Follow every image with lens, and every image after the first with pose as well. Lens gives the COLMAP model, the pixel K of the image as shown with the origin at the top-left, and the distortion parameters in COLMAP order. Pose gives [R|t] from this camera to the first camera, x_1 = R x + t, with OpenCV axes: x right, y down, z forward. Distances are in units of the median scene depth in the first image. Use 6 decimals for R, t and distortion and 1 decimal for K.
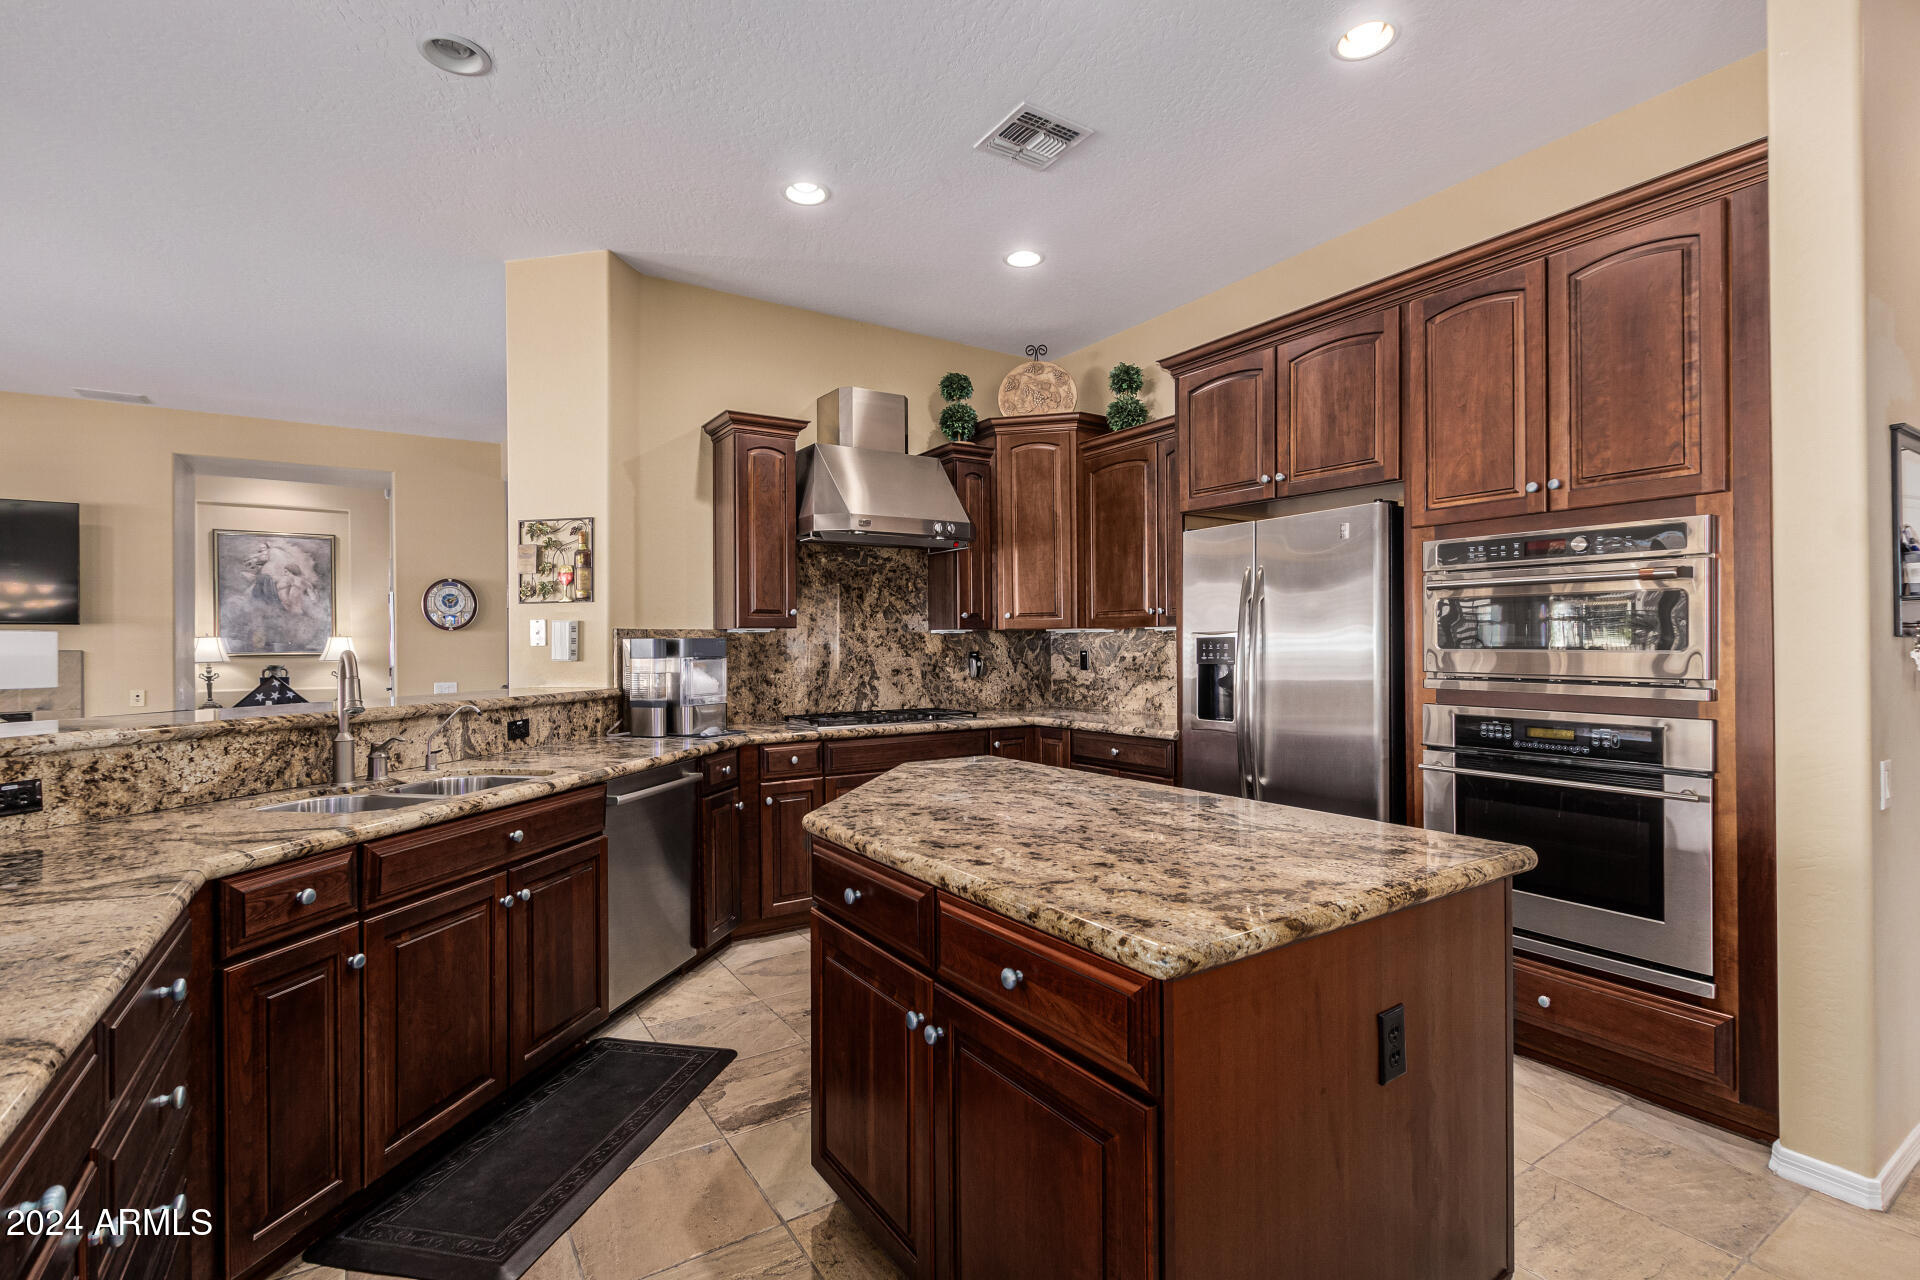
lens RADIAL K [[885.6, 0, 958.5], [0, 885.6, 643.6], [0, 0, 1]] dist [0.004835, -0.001186]
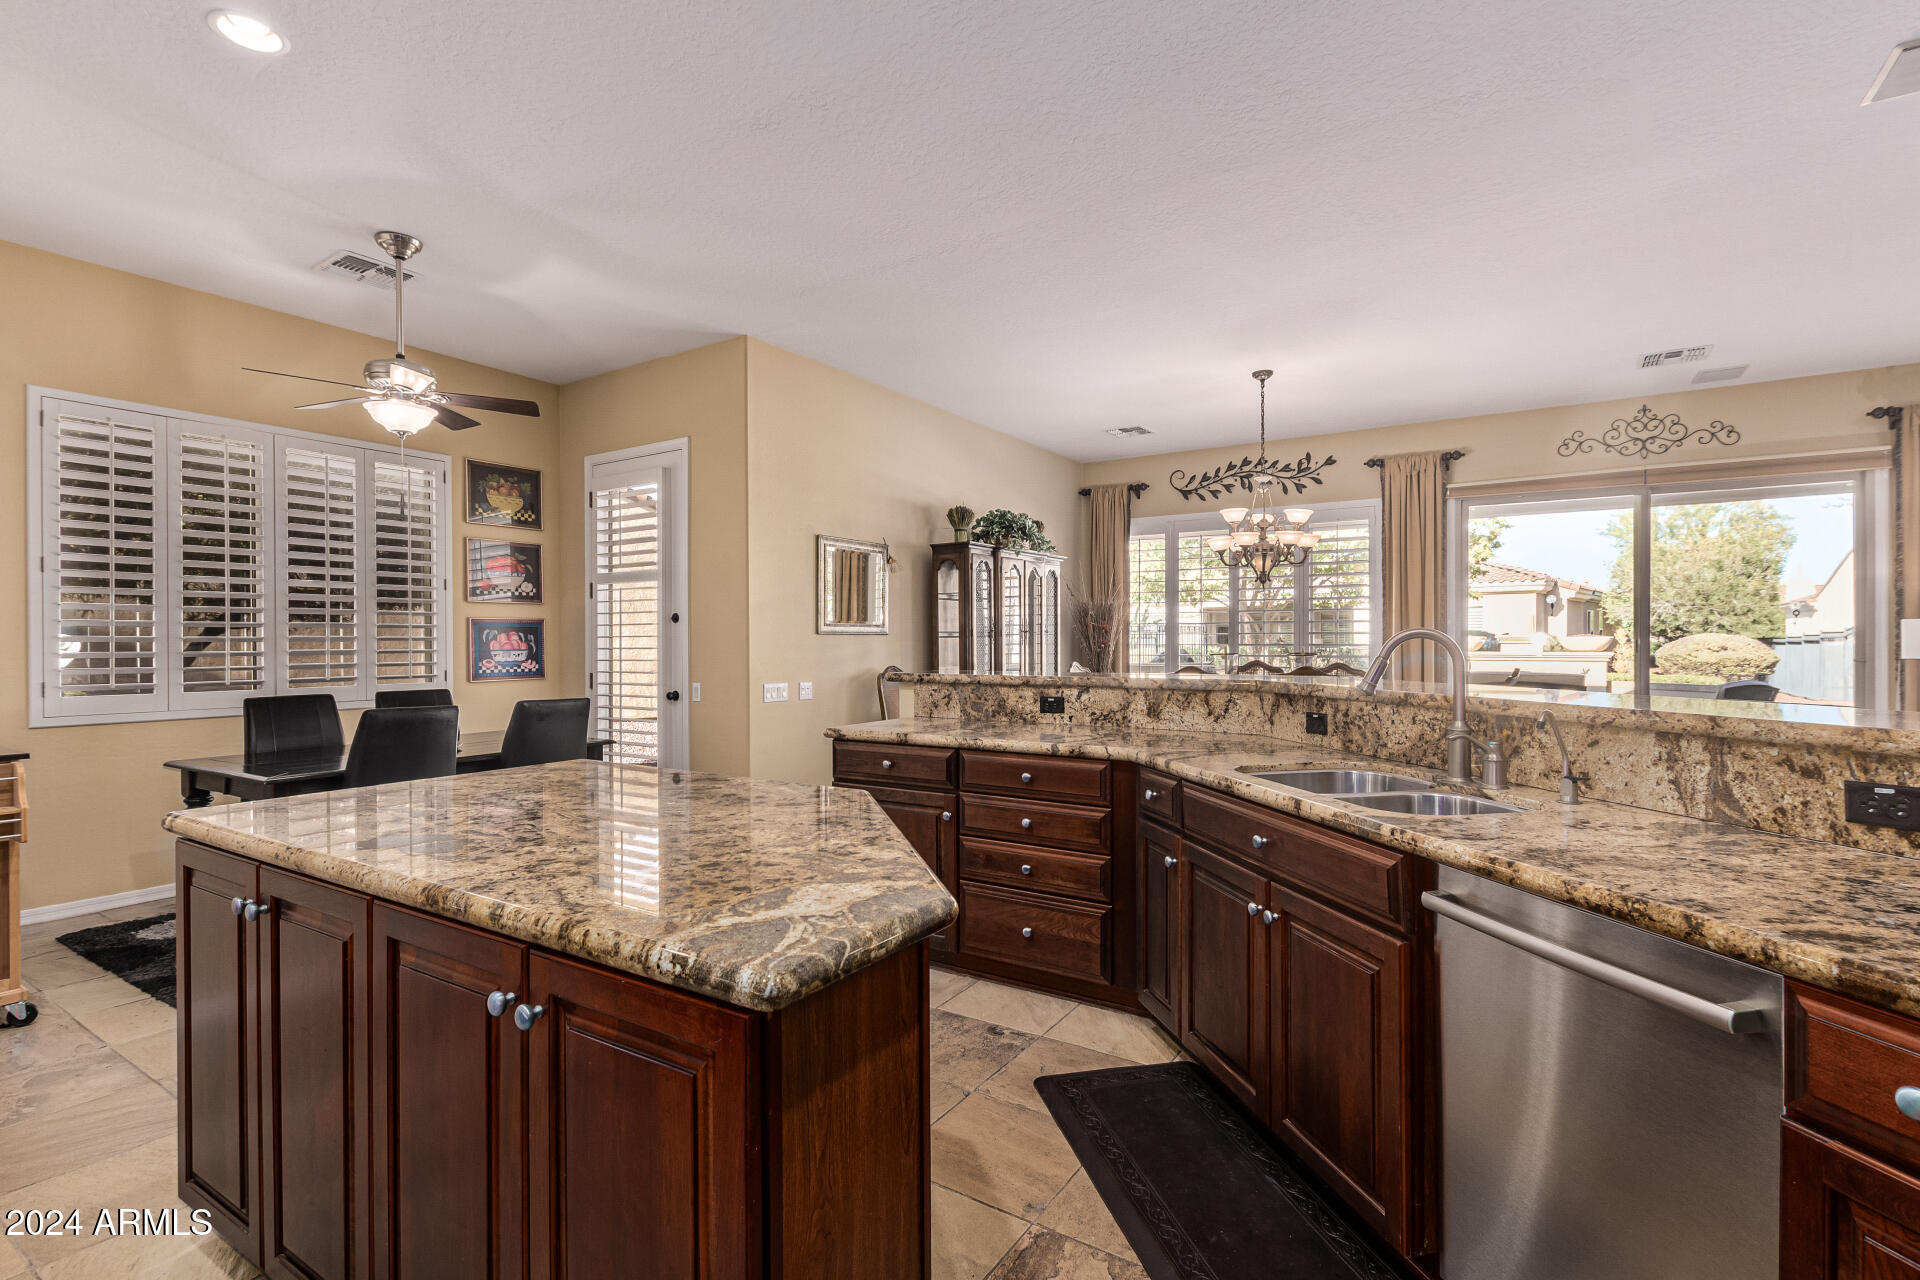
lens RADIAL K [[885.6, 0, 958.5], [0, 885.6, 643.6], [0, 0, 1]] dist [0.004835, -0.001186]
pose [[-0.914852, 0.010683, -0.403648, 0.073537], [0.010830, 0.999940, 0.001919, 0.010080], [0.403644, -0.002616, -0.914912, 1.000890]]
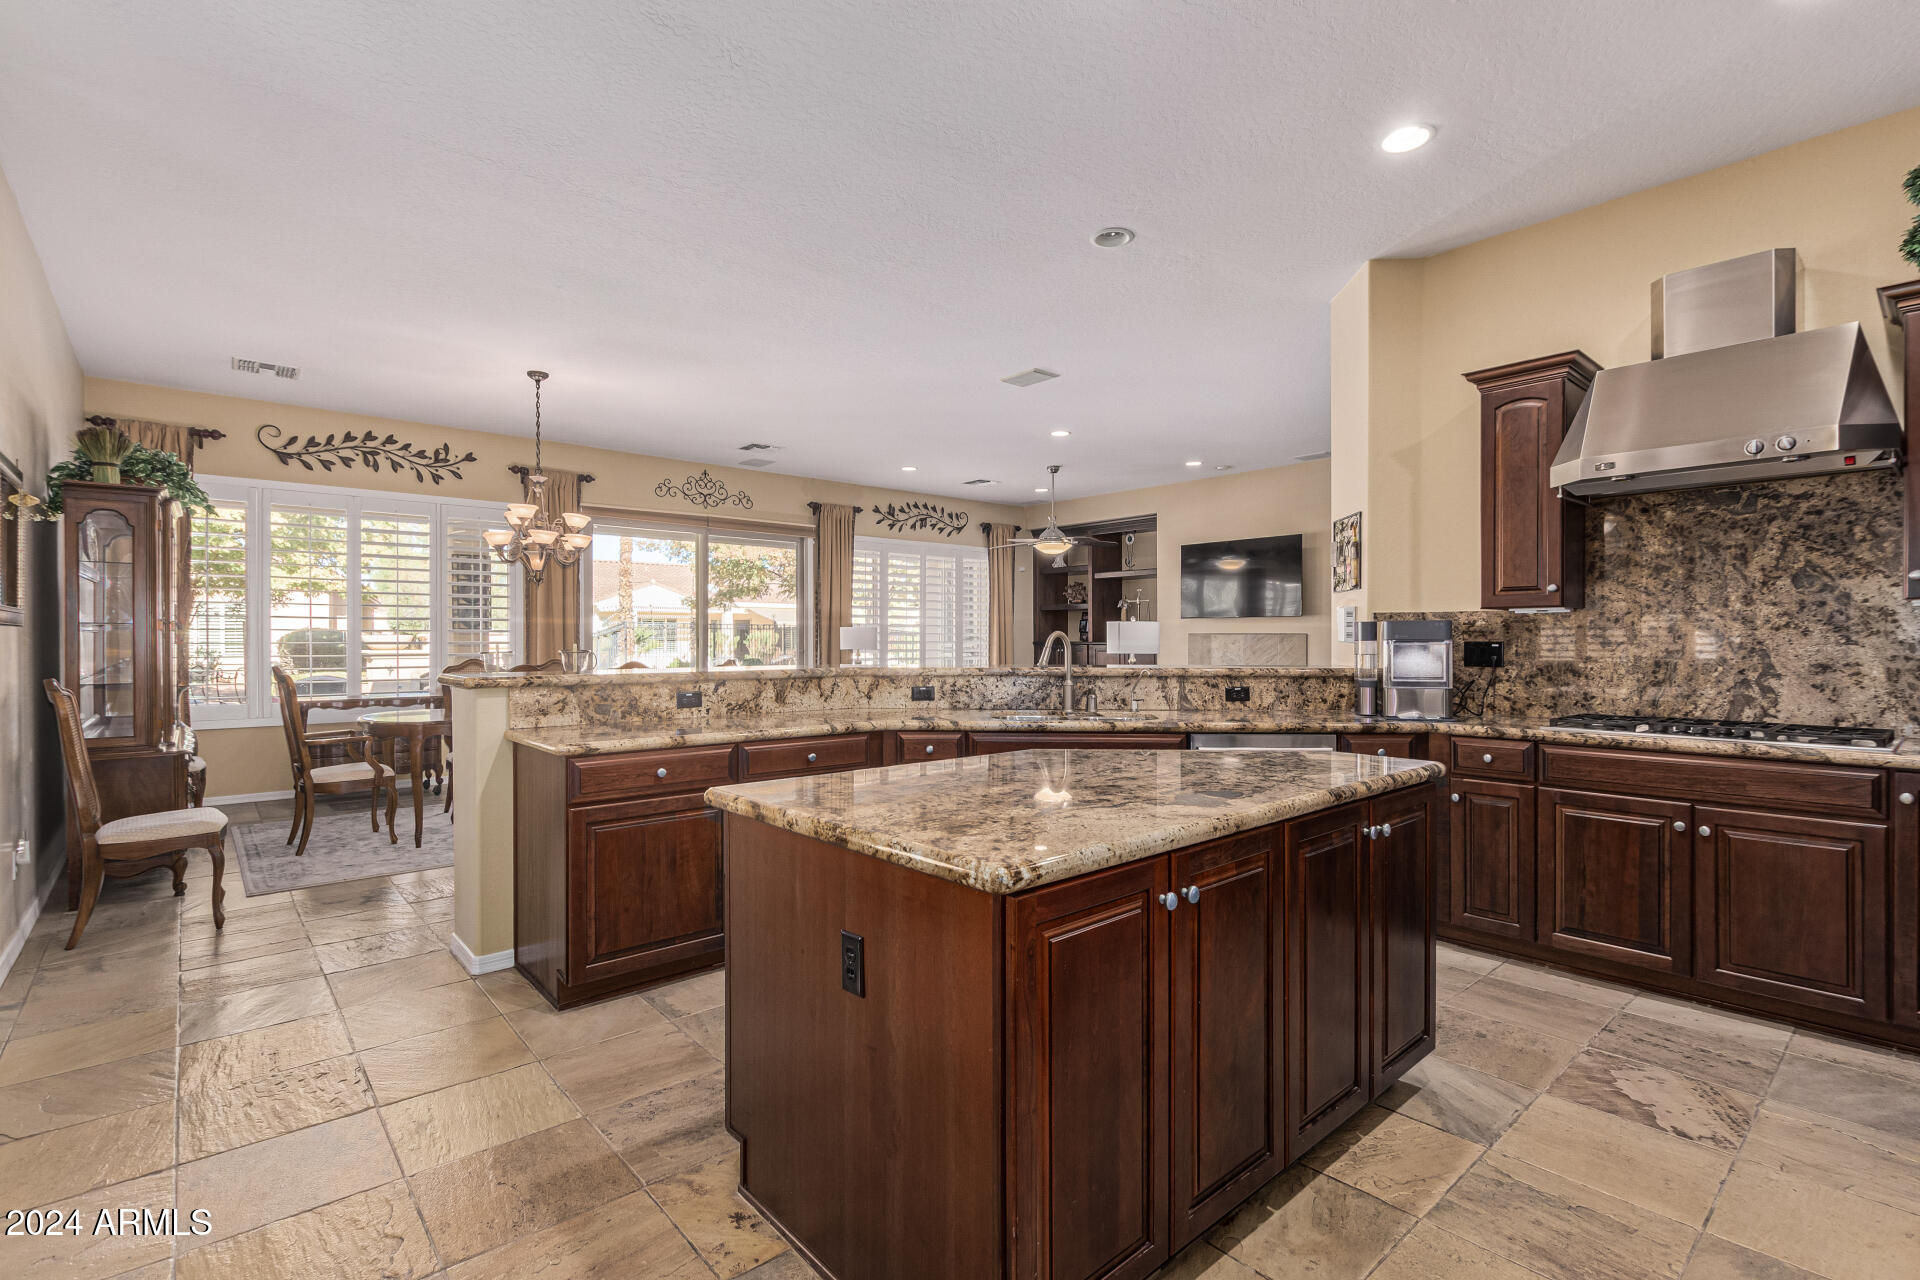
lens RADIAL K [[885.6, 0, 958.5], [0, 885.6, 643.6], [0, 0, 1]] dist [0.004835, -0.001186]
pose [[0.136563, 0.012673, -0.990550, 0.593683], [0.002896, 0.999909, 0.013192, 0.004668], [0.990627, -0.004670, 0.136514, 0.350228]]
